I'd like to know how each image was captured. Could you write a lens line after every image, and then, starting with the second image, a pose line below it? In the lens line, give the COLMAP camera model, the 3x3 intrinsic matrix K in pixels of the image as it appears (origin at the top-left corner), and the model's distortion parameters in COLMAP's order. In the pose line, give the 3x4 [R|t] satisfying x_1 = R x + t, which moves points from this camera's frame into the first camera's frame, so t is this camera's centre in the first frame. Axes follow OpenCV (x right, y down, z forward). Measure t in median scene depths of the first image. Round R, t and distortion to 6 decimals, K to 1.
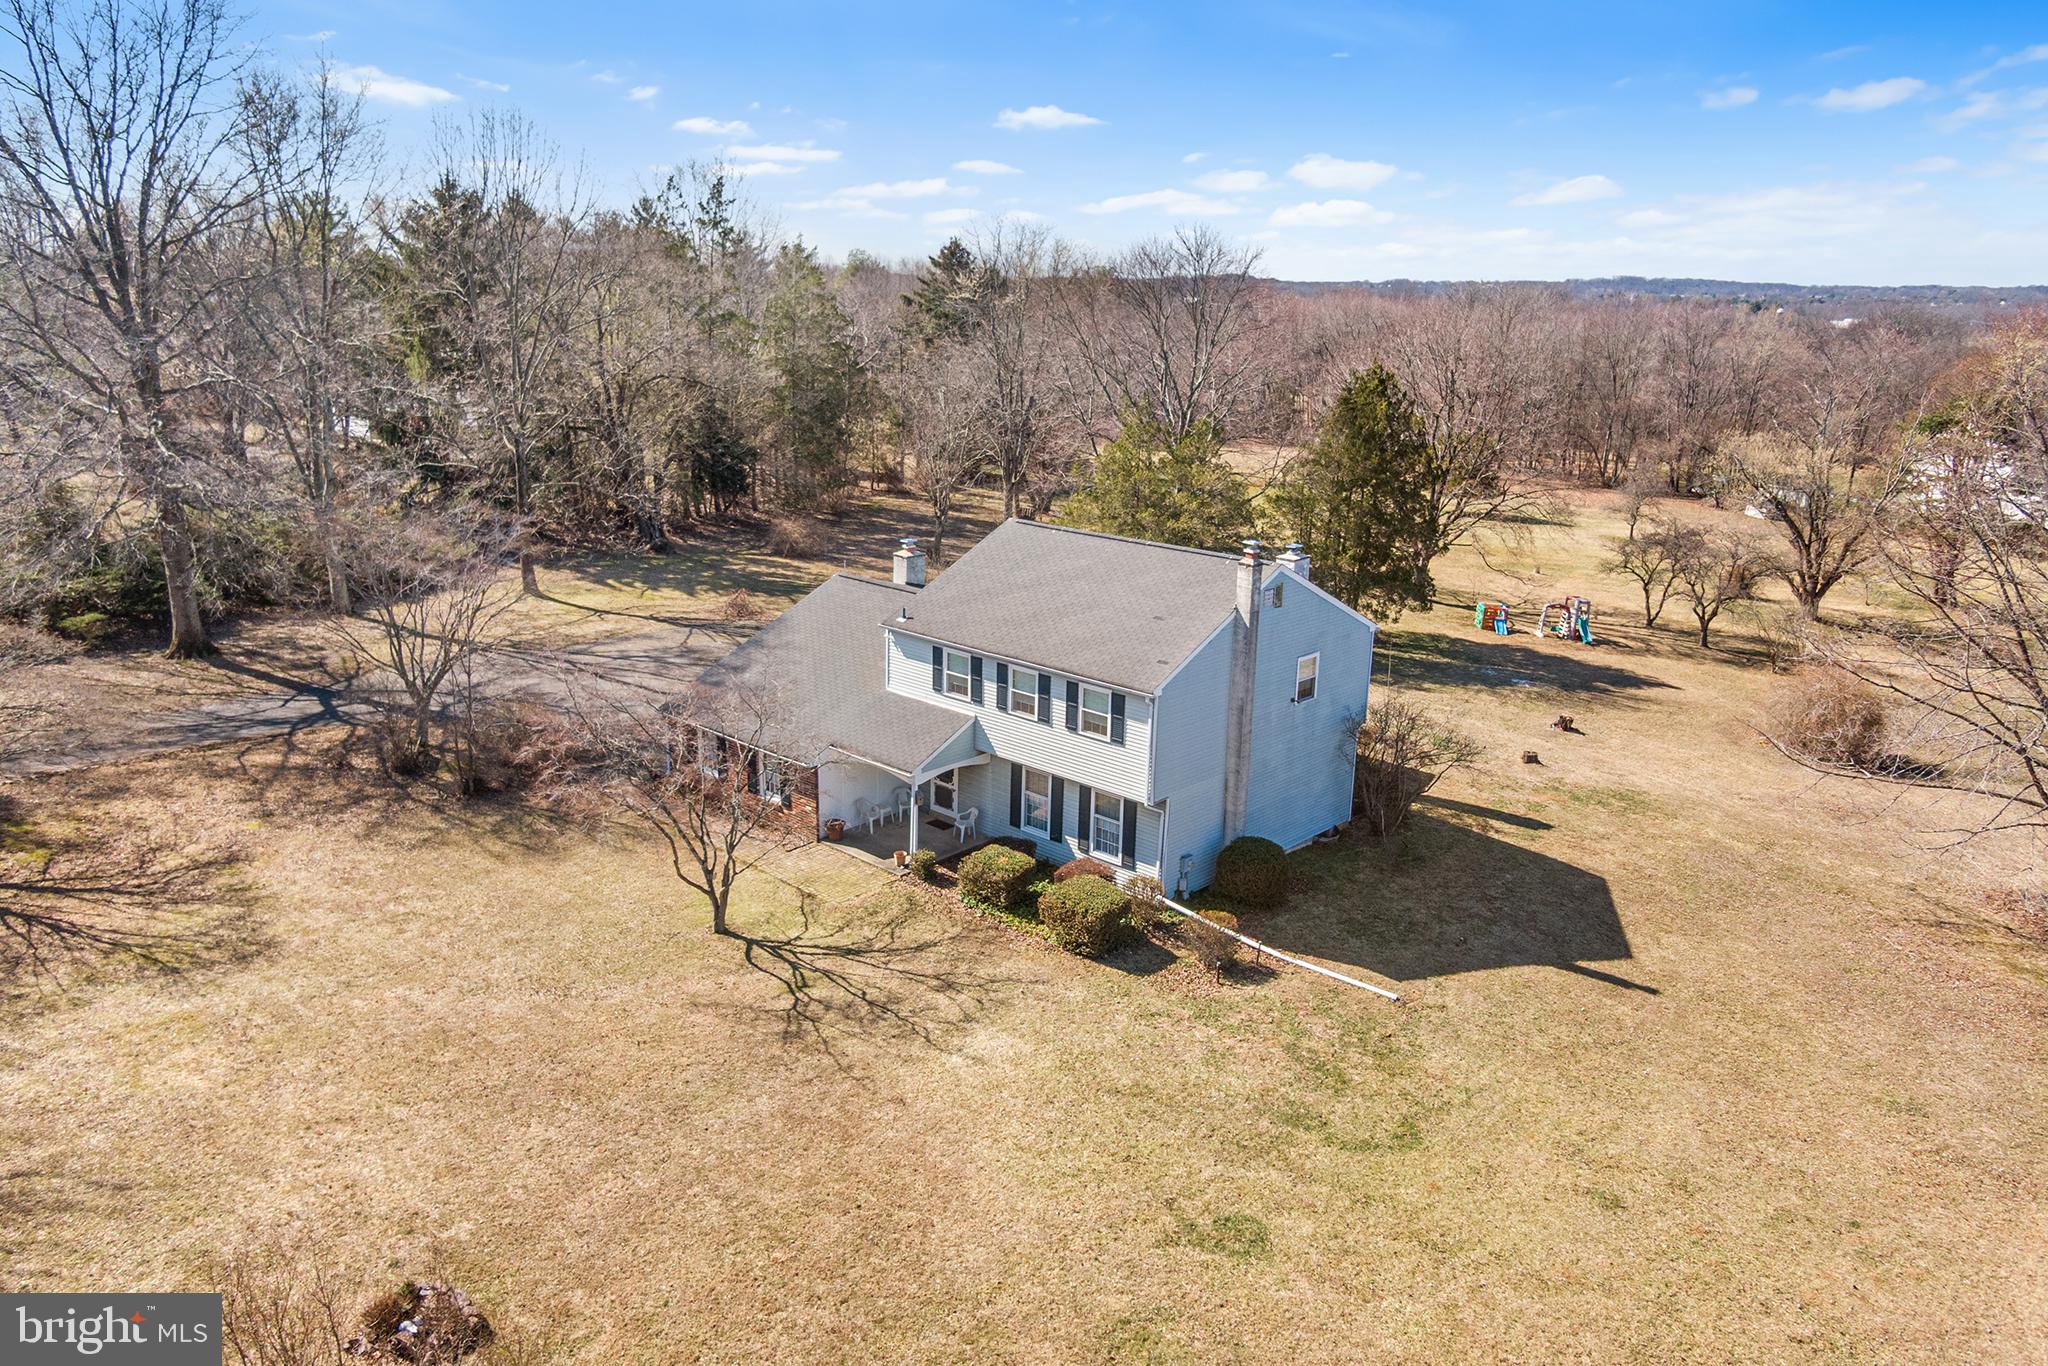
lens RADIAL K [[1465.1, 0, 1024.0], [0, 1465.1, 683.0], [0, 0, 1]] dist [0.013729, -0.022149]
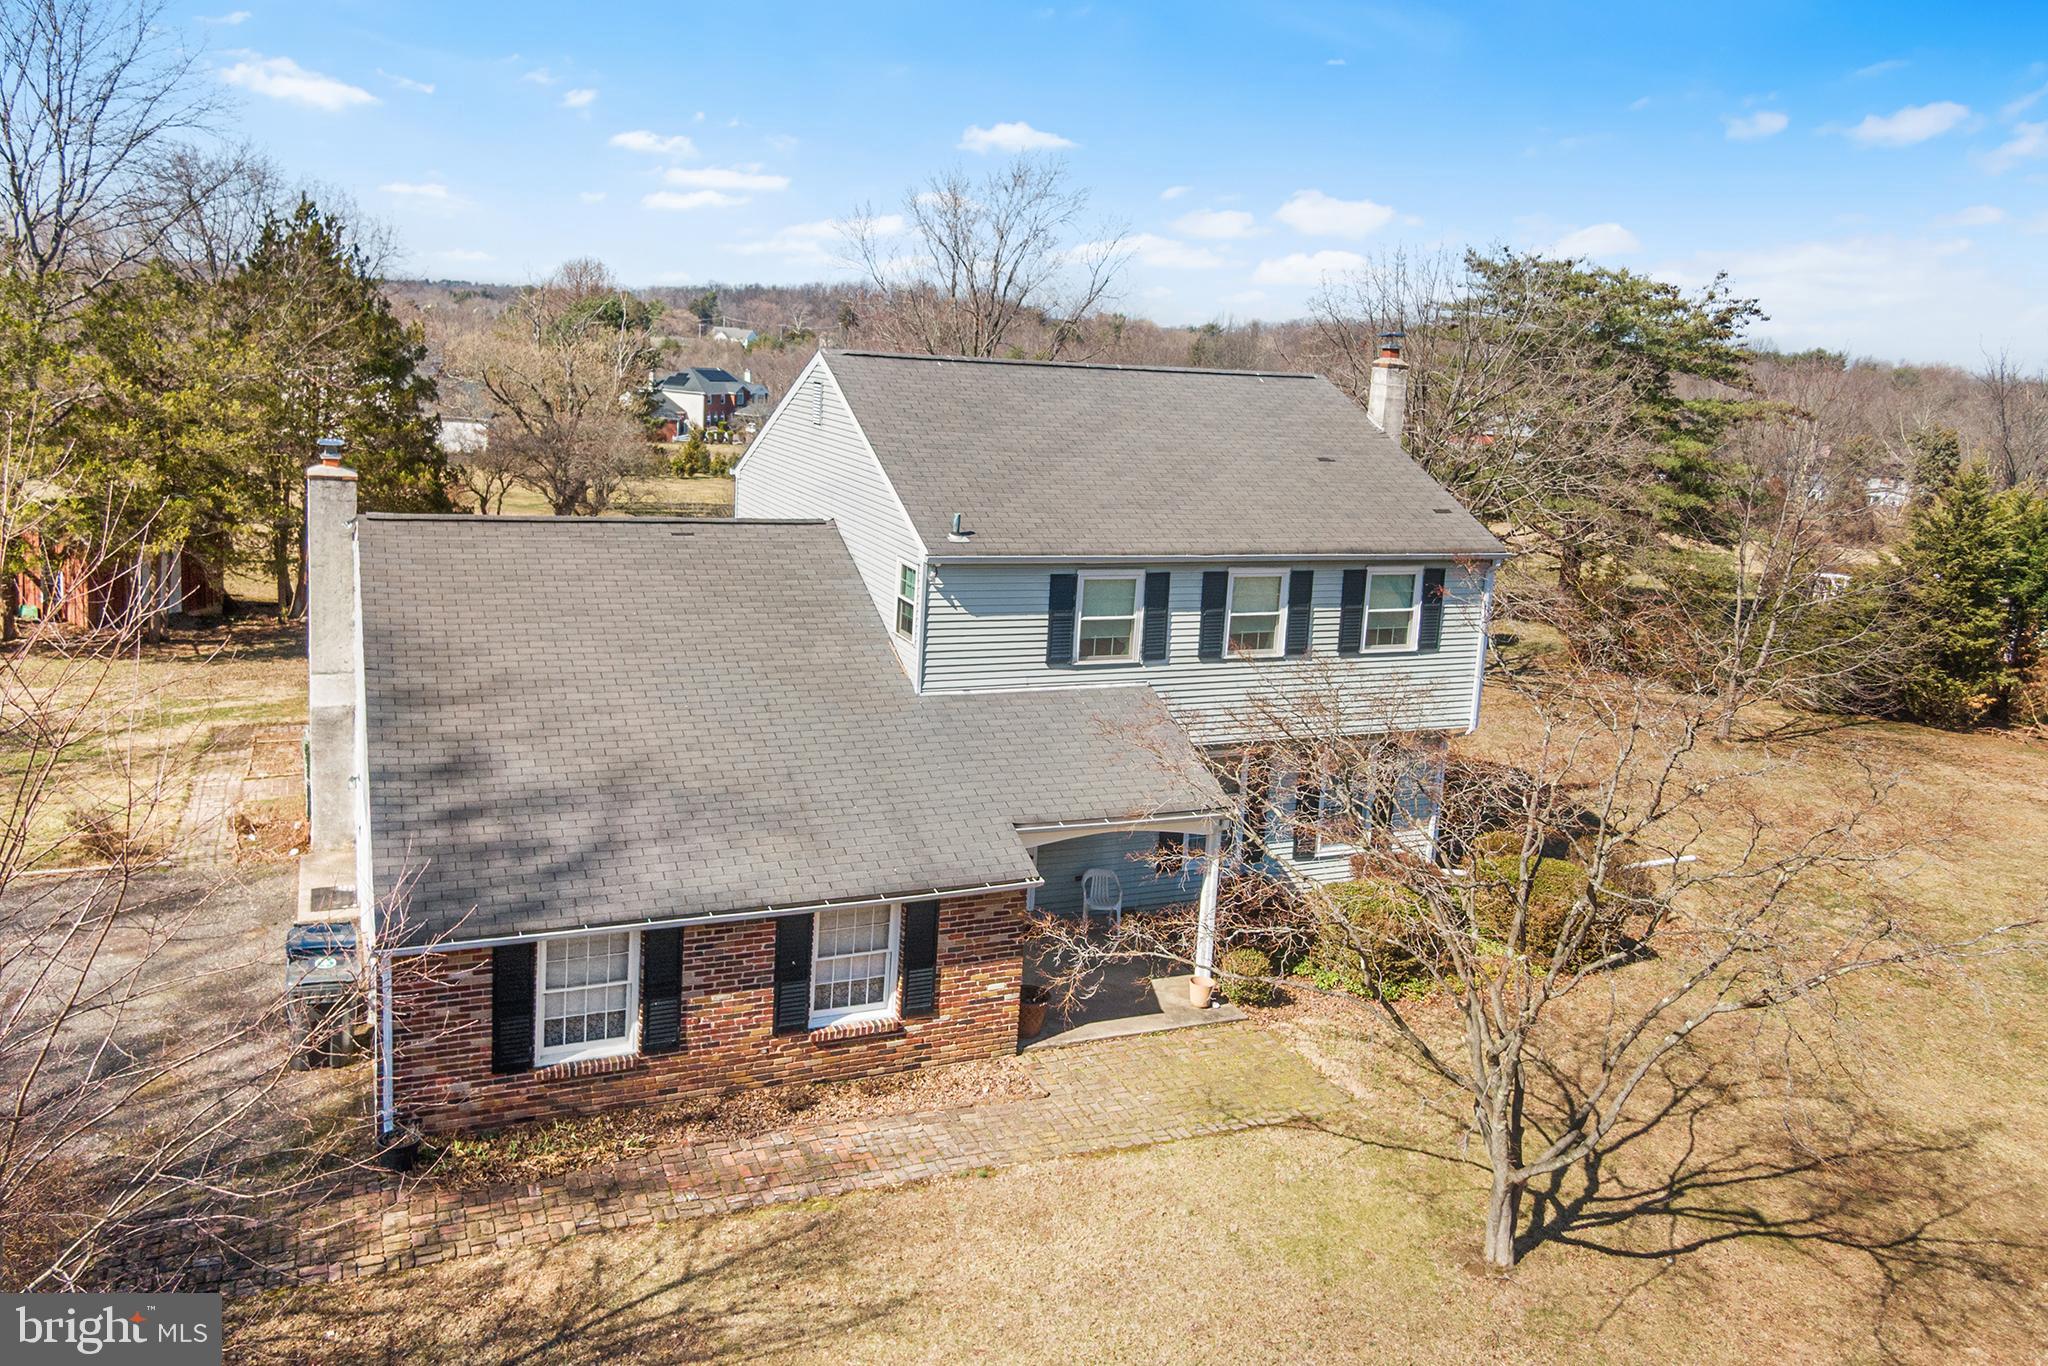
lens RADIAL K [[1528.9, 0, 1012.4], [0, 1528.9, 564.1], [0, 0, 1]] dist [0.011463, -0.018284]
pose [[0.391612, -0.137810, 0.909752, -0.581197], [0.196224, 0.978484, 0.063755, -0.069309], [-0.898964, 0.153548, 0.410228, 0.854924]]
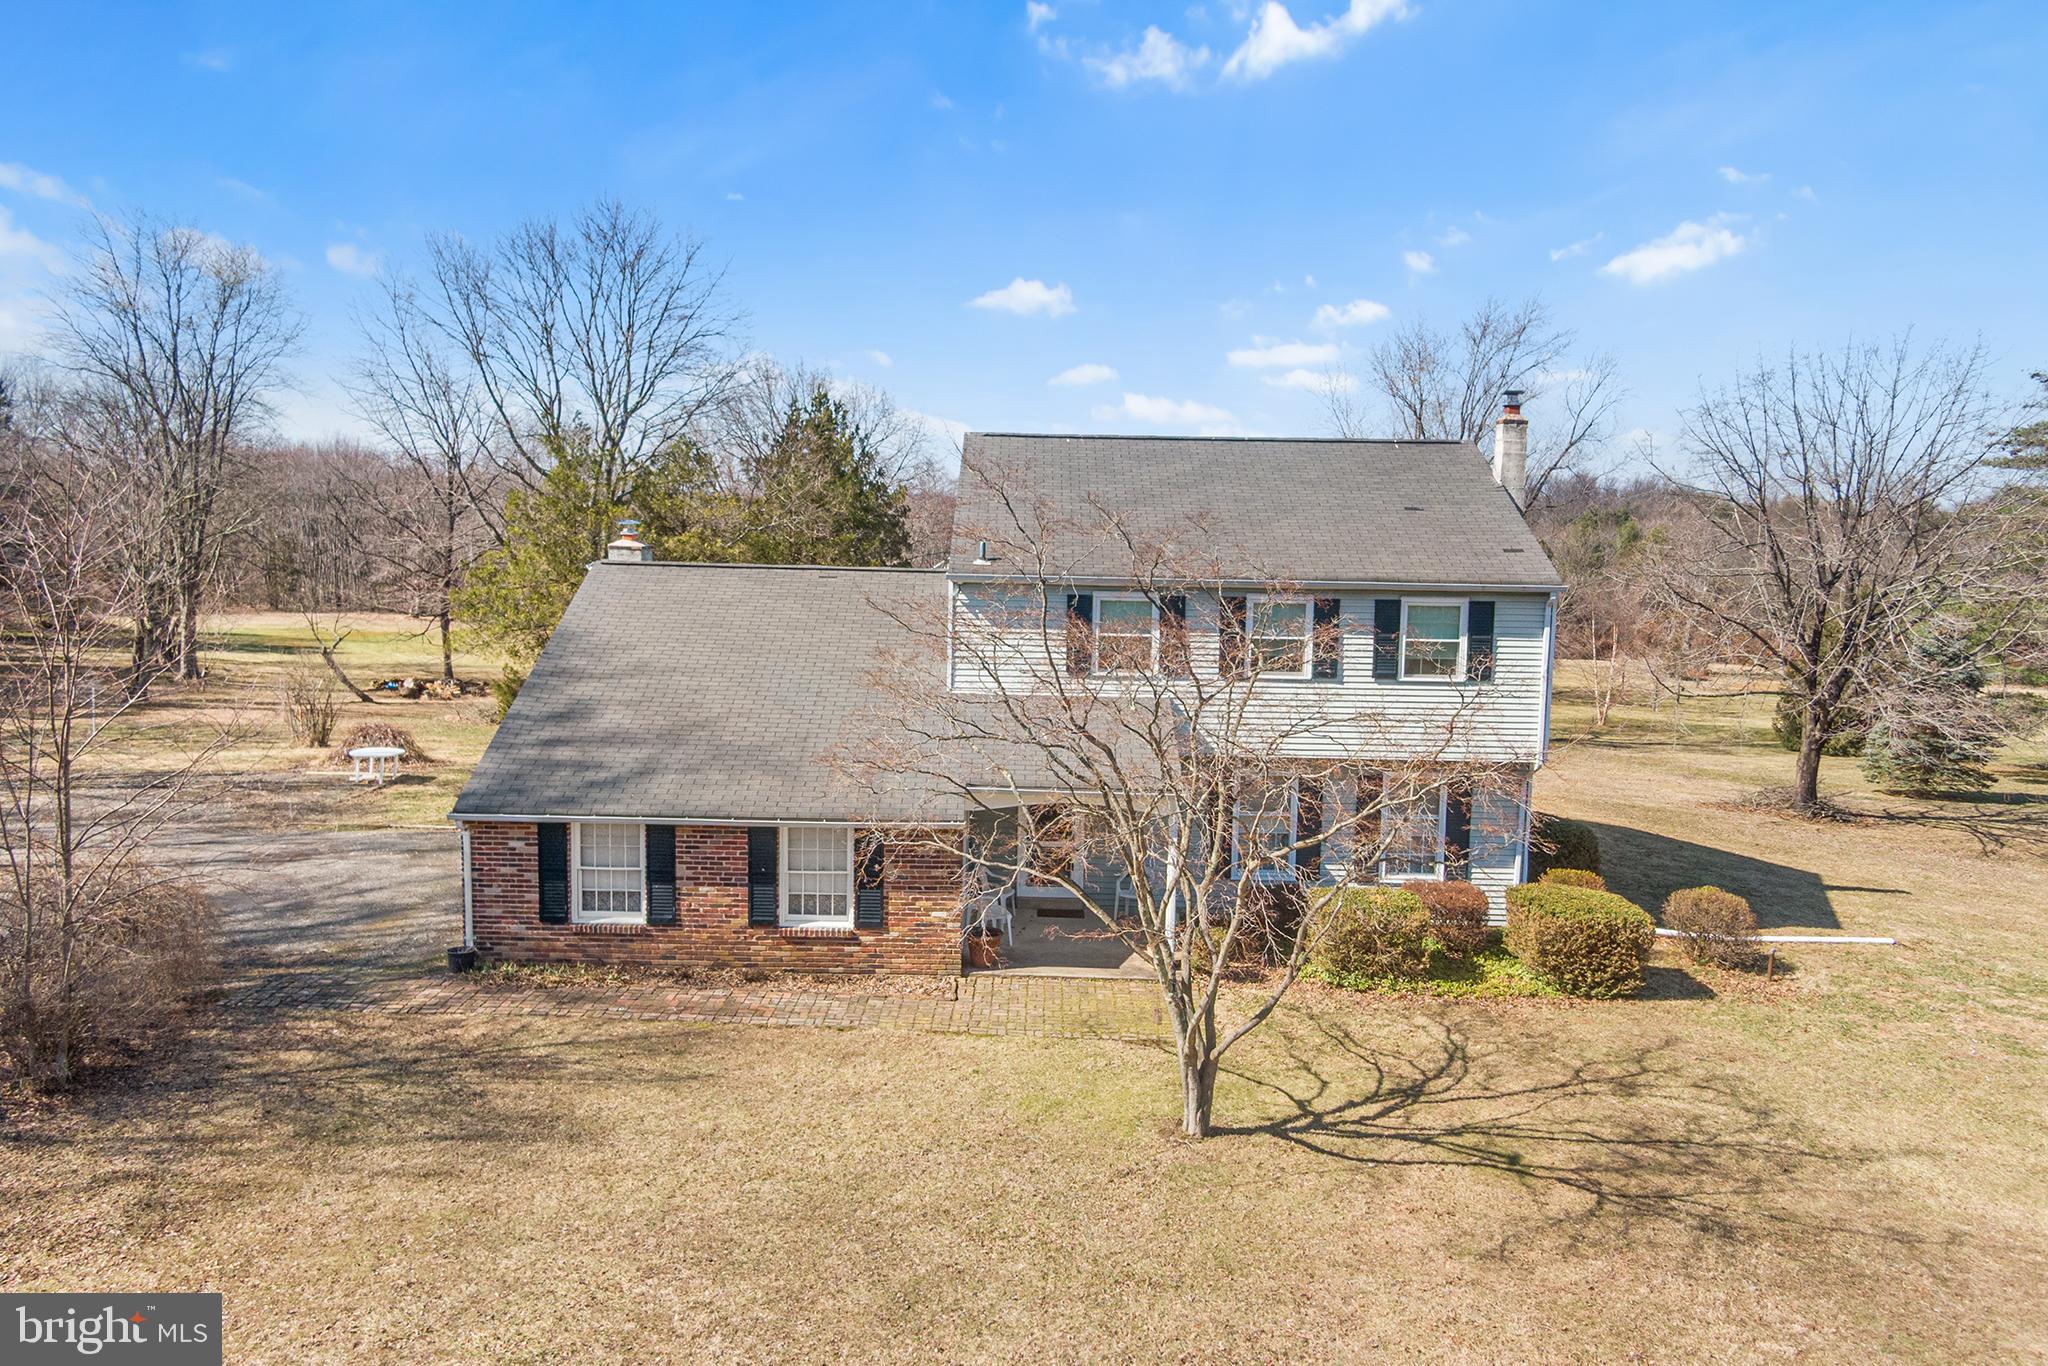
lens RADIAL K [[1487.9, 0, 1024.0], [0, 1487.9, 683.0], [0, 0, 1]] dist [0.021872, -0.059615]
pose [[0.733837, -0.084471, 0.674053, -0.511023], [0.177666, 0.981568, -0.070416, 0.051200], [-0.655681, 0.171430, 0.735319, 0.625375]]
